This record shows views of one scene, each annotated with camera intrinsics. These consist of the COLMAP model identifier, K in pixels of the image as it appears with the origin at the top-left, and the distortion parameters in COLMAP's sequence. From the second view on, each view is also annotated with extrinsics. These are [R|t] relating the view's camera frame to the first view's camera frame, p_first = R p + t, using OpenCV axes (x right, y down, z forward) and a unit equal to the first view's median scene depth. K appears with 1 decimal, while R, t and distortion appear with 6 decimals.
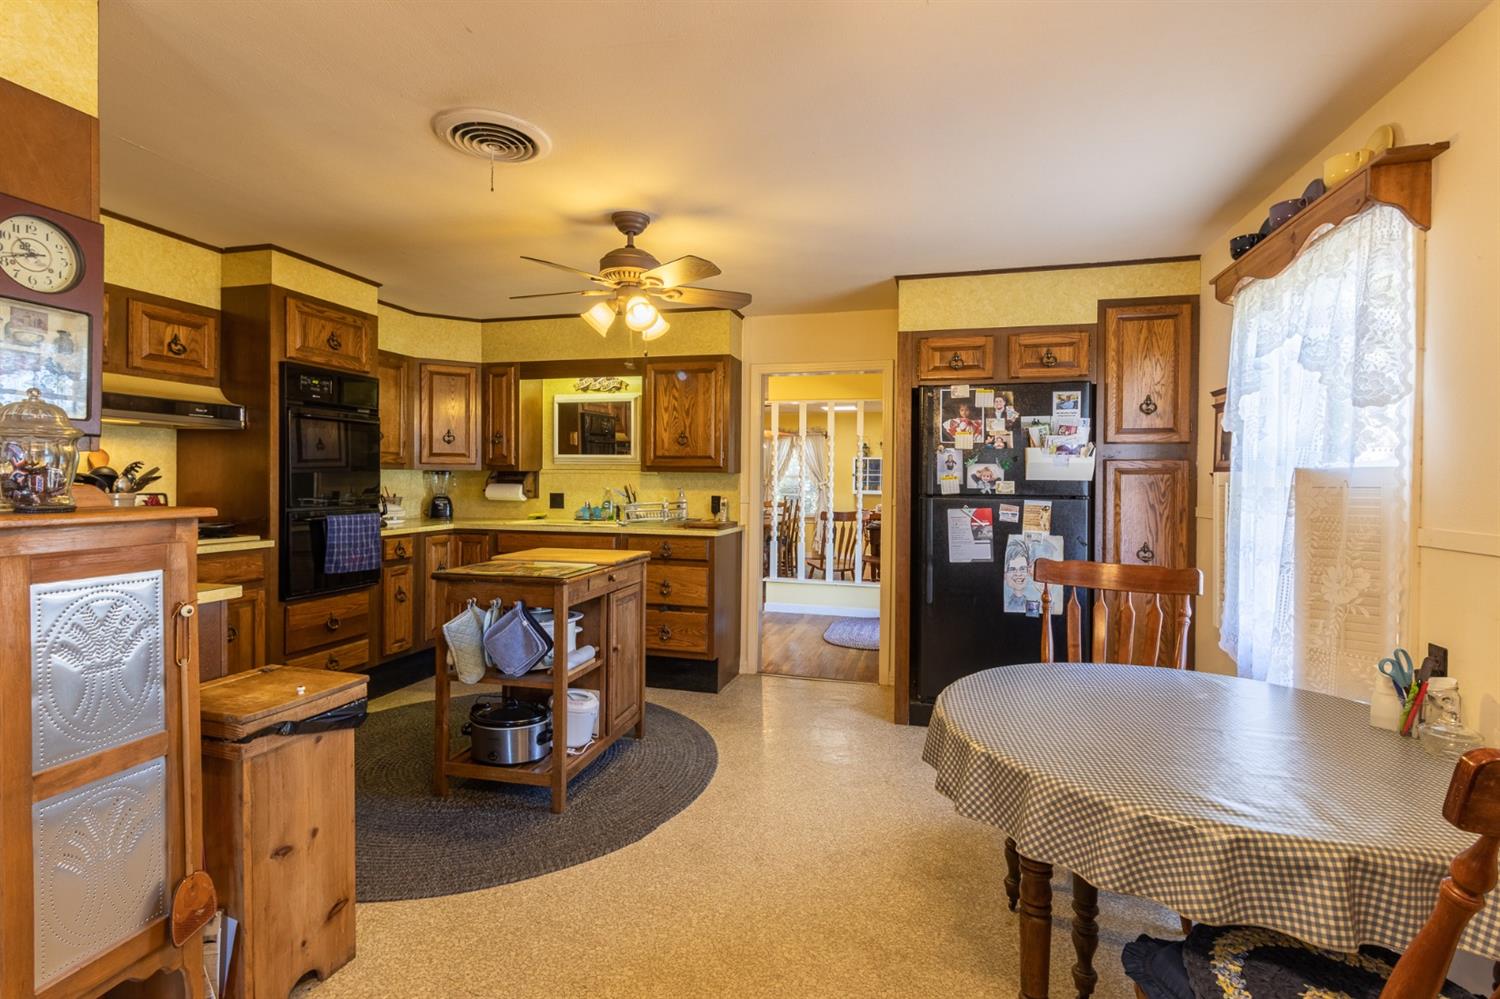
lens RADIAL K [[701.4, 0, 748.7], [0, 701.4, 488.7], [0, 0, 1]] dist [-0.002502, -0.000666]
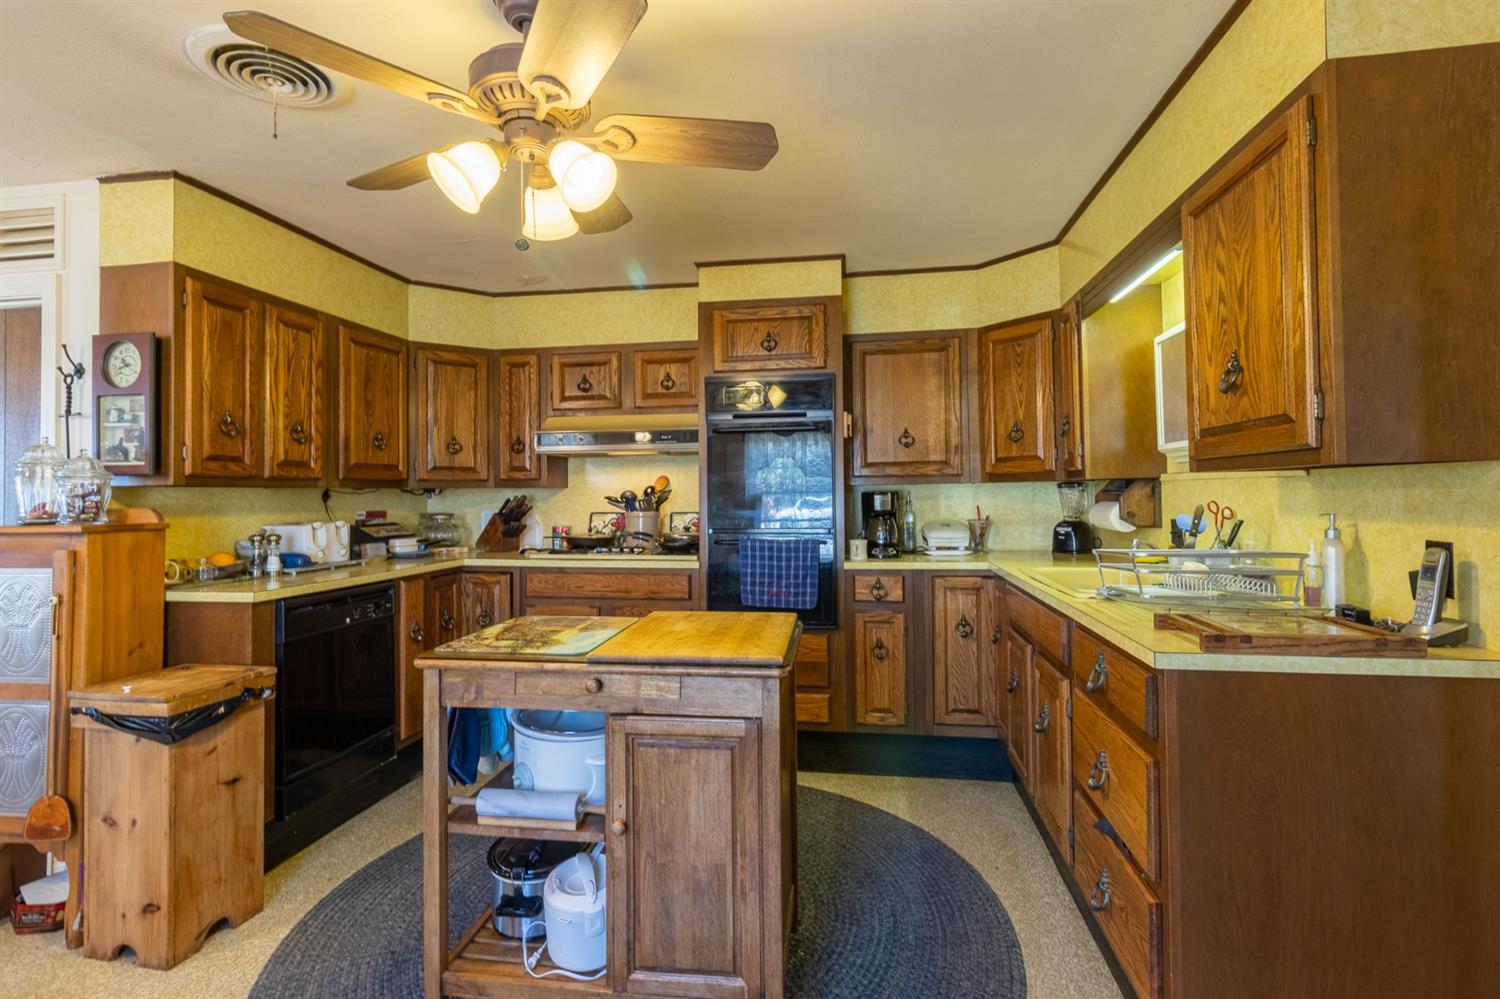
lens RADIAL K [[701.4, 0, 750.6], [0, 701.4, 487.3], [0, 0, 1]] dist [-0.002502, -0.000666]
pose [[0.097561, -0.022432, -0.994977, 0.243021], [-0.001322, 0.999742, -0.022669, -0.006389], [0.995229, 0.003527, 0.097506, 0.770781]]
